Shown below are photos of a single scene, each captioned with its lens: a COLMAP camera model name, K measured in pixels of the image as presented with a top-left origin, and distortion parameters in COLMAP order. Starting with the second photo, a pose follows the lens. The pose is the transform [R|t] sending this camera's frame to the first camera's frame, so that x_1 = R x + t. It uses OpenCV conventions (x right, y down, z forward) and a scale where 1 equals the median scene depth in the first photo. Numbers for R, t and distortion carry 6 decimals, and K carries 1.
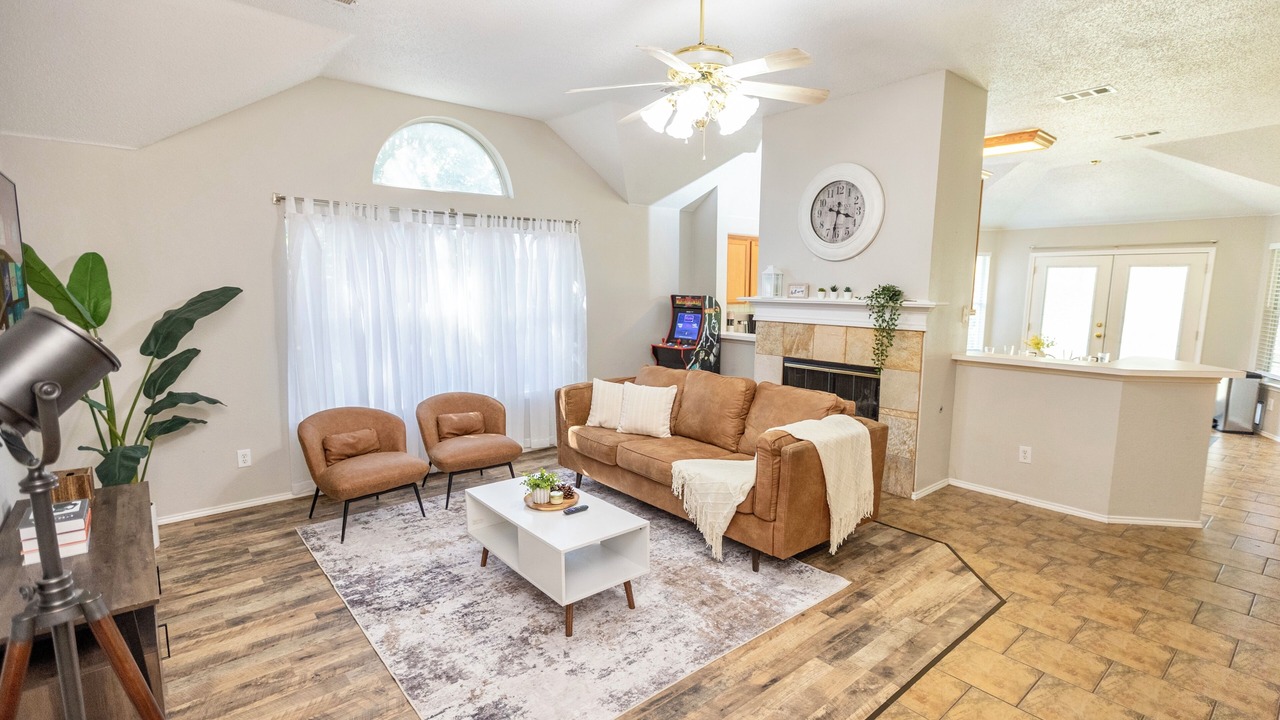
lens RADIAL K [[617.9, 0, 640.0], [0, 617.9, 360.0], [0, 0, 1]] dist [0.003636, 0.001518]
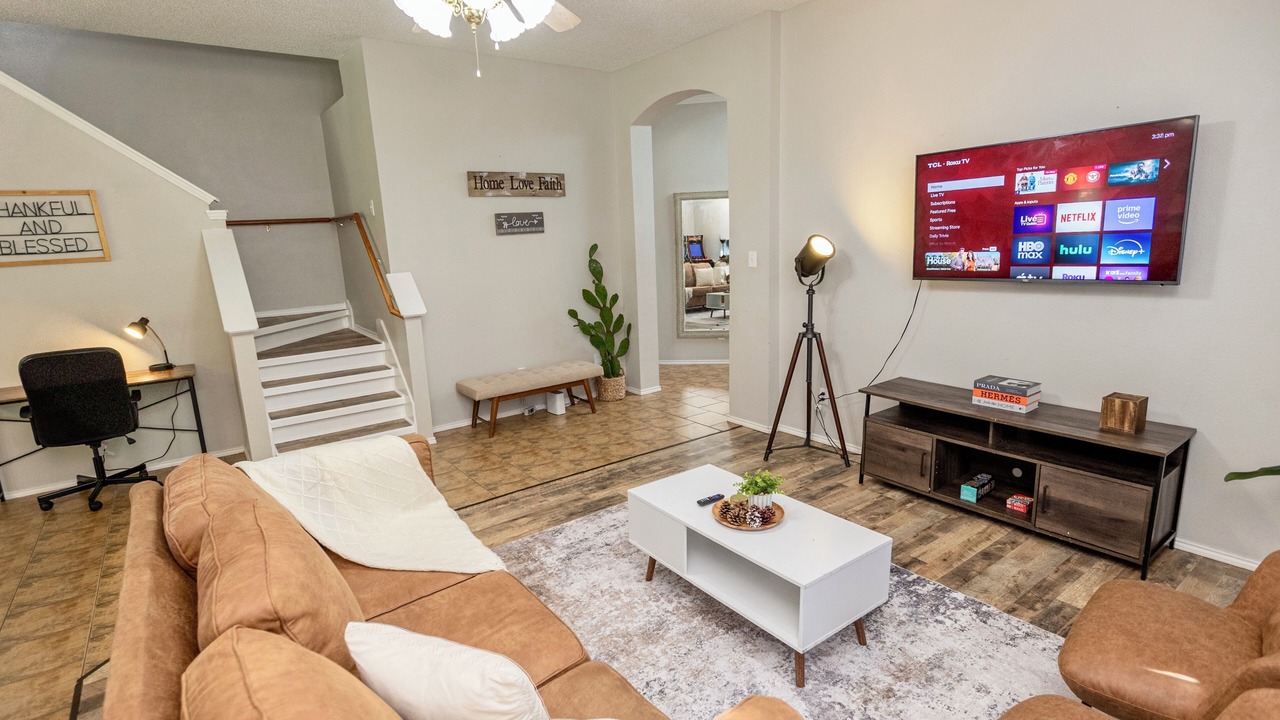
lens RADIAL K [[617.9, 0, 640.0], [0, 617.9, 360.0], [0, 0, 1]] dist [0.003636, 0.001518]
pose [[-0.998182, 0.021440, 0.056323, -0.087650], [0.038676, 0.944631, 0.325847, -0.154737], [-0.046218, 0.327433, -0.943743, 1.217858]]
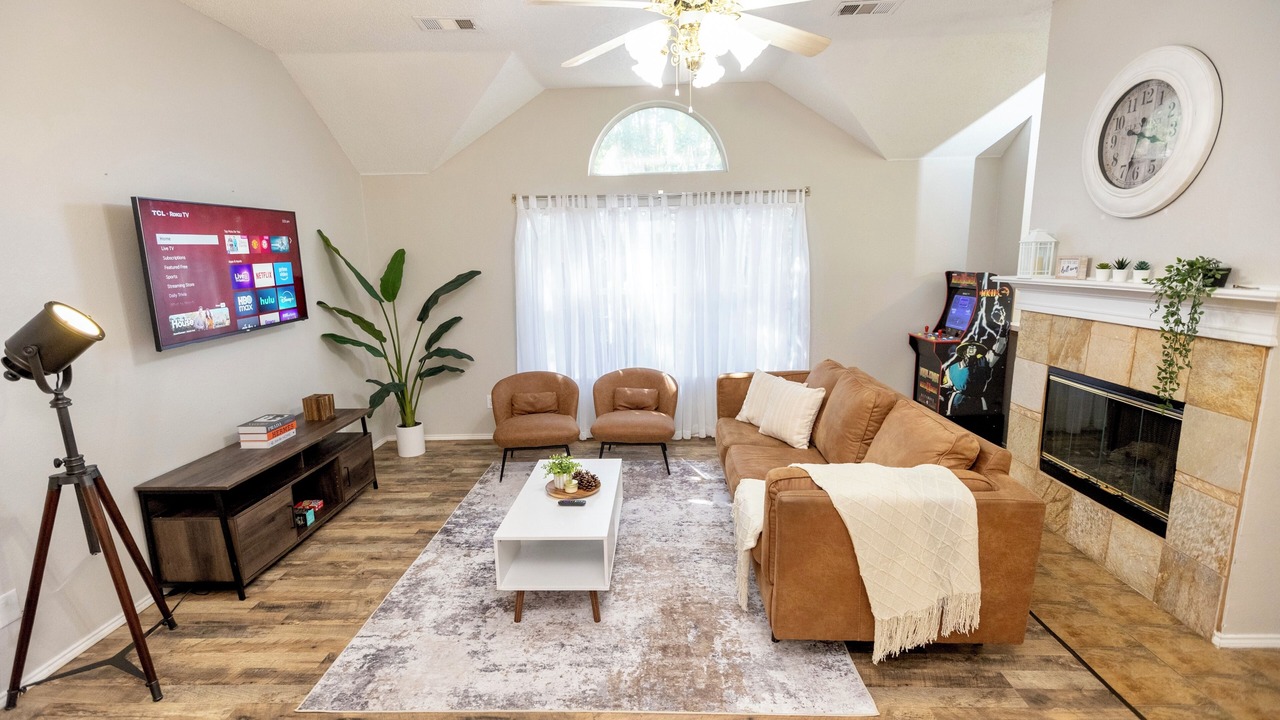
lens RADIAL K [[595.8, 0, 626.8], [0, 595.8, 362.6], [0, 0, 1]] dist [0.004480, 0.000579]
pose [[0.737748, 0.097499, -0.667998, 0.389116], [-0.058346, 0.995022, 0.080792, -0.040863], [0.672550, -0.020629, 0.739764, 0.250049]]
